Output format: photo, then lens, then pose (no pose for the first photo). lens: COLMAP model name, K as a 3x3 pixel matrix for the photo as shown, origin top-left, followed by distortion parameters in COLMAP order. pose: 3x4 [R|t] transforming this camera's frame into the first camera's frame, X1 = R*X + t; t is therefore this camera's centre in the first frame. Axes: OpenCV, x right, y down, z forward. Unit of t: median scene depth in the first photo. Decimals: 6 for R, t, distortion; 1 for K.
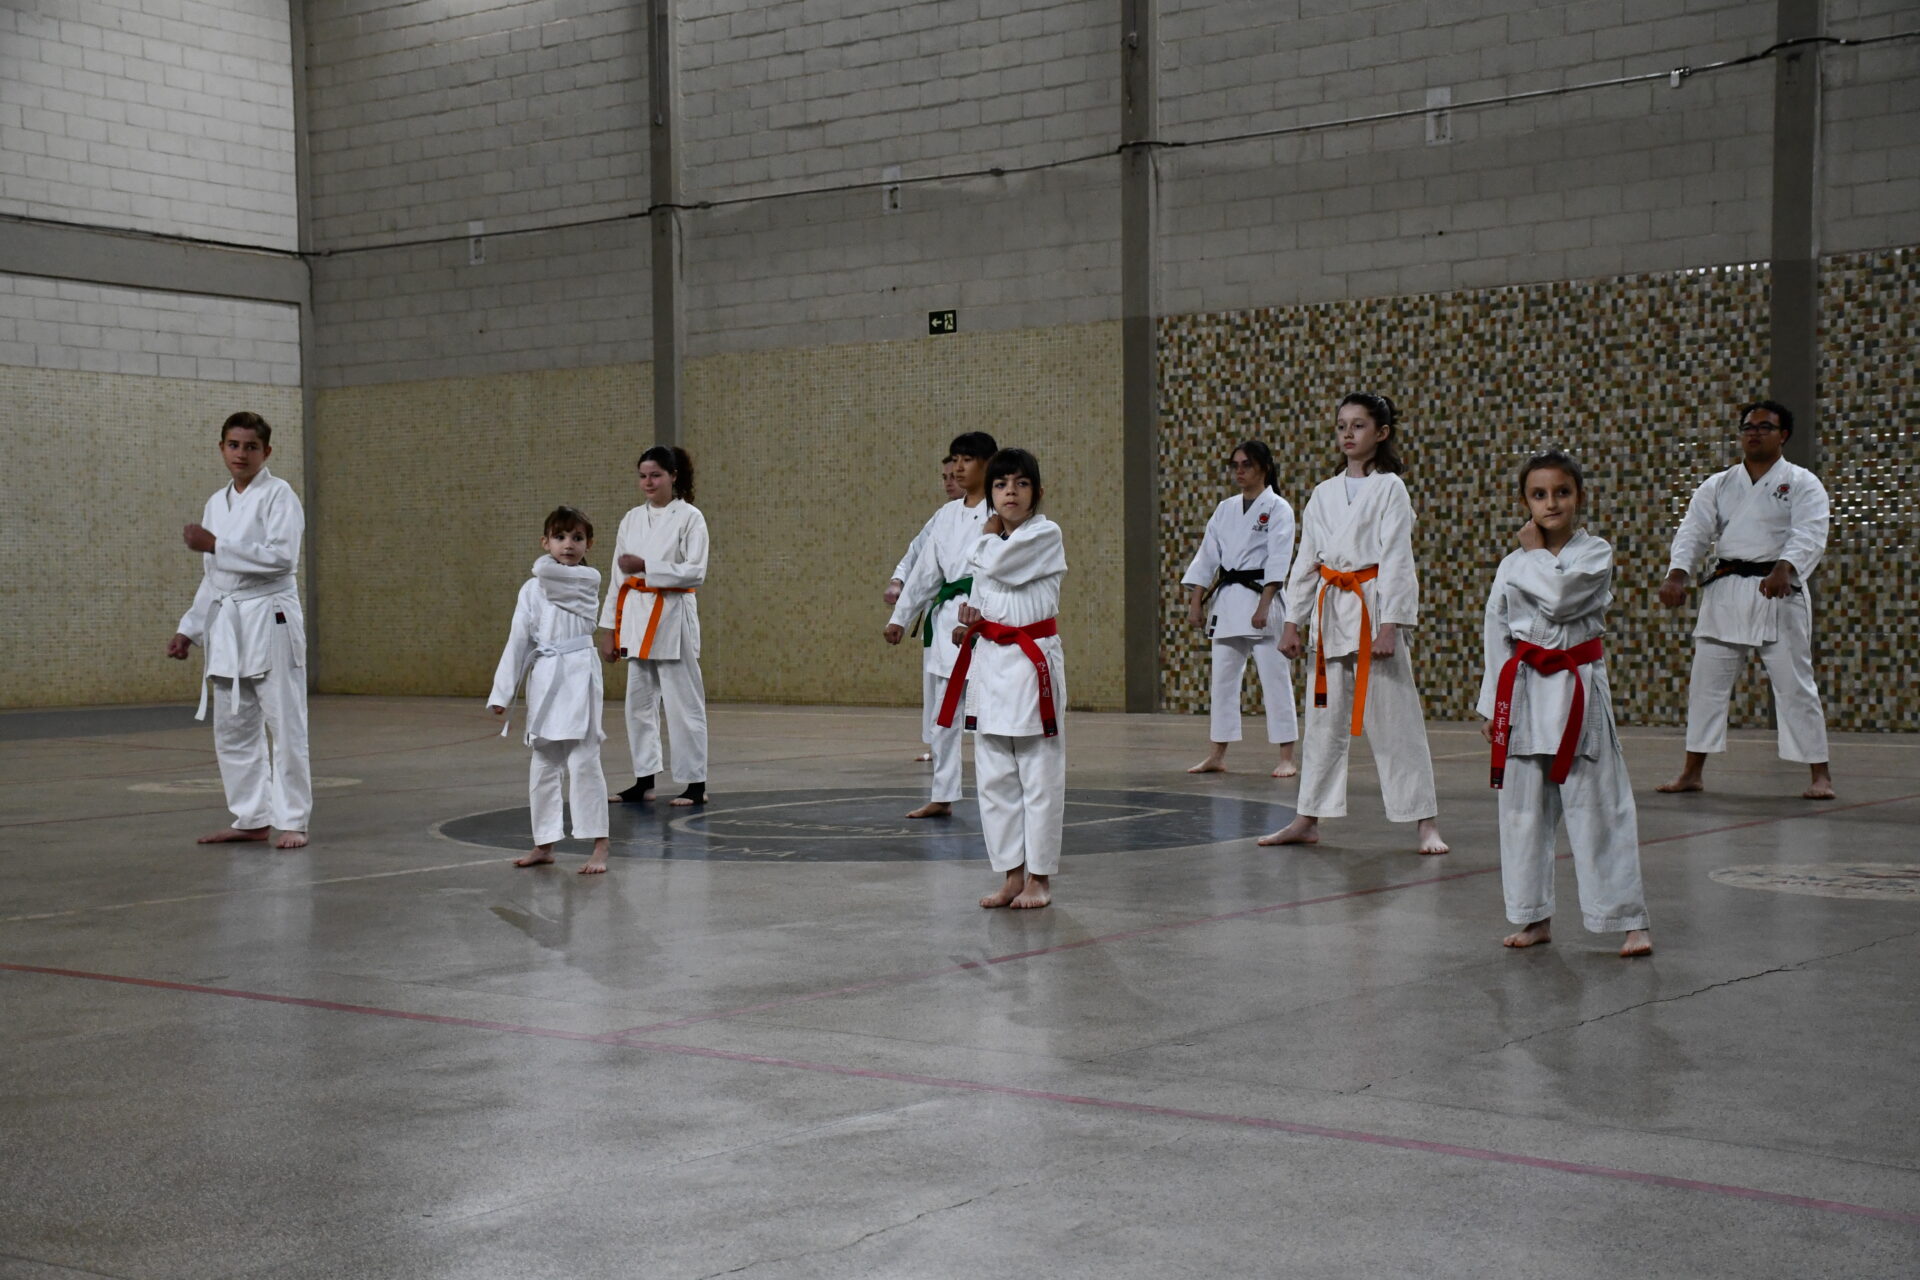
lens RADIAL K [[2881.8, 0, 1016.1], [0, 2881.8, 649.9], [0, 0, 1]] dist [0.212788, 0.000000]
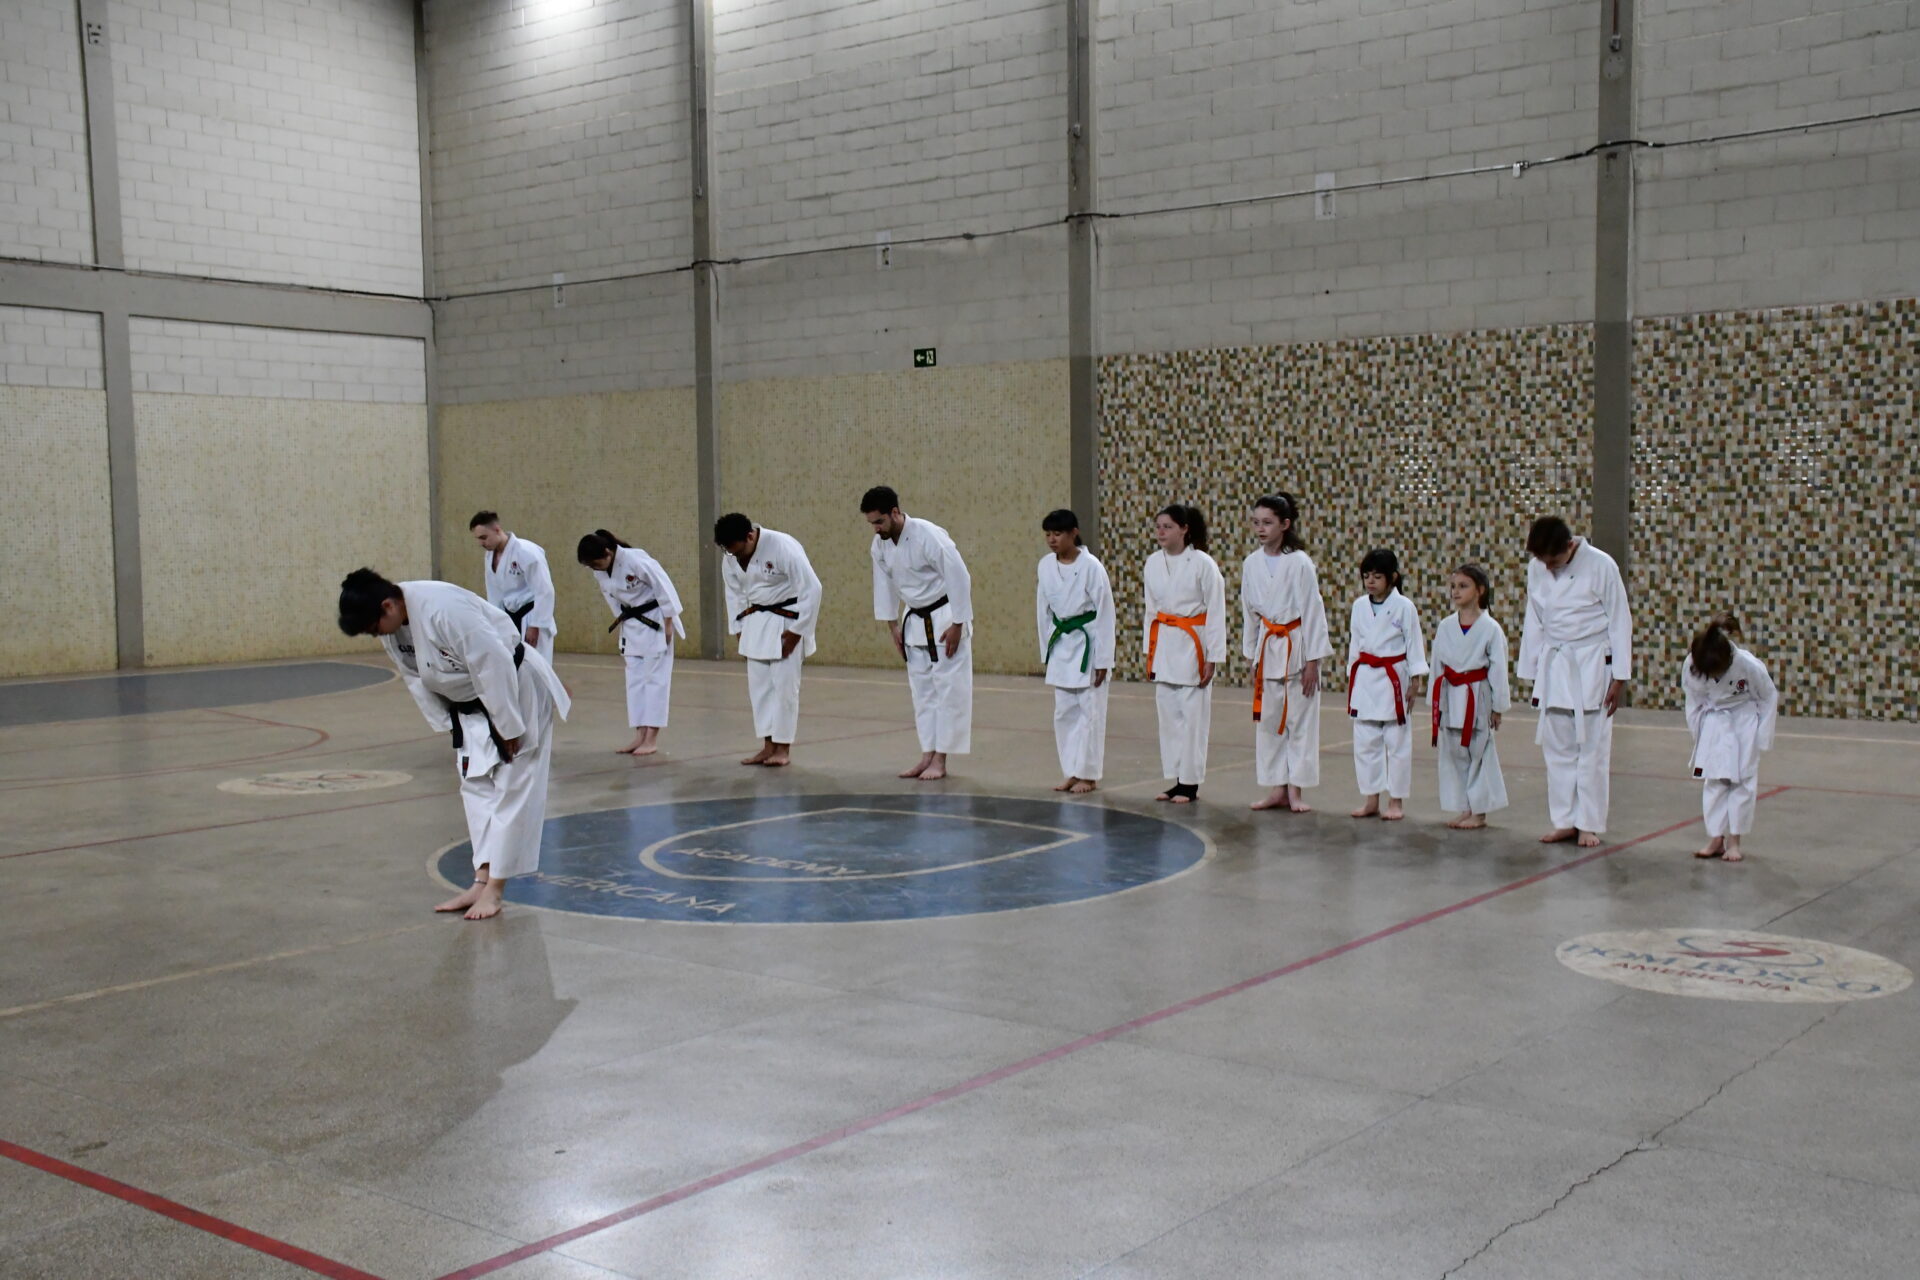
lens RADIAL K [[2094.1, 0, 1024.1], [0, 2094.1, 654.3], [0, 0, 1]] dist [0.008787, 0.000000]
pose [[0.999997, 0.000107, -0.002278, 0.020049], [0.000011, 0.998669, 0.051575, -0.035545], [0.002281, -0.051575, 0.998666, 0.110440]]
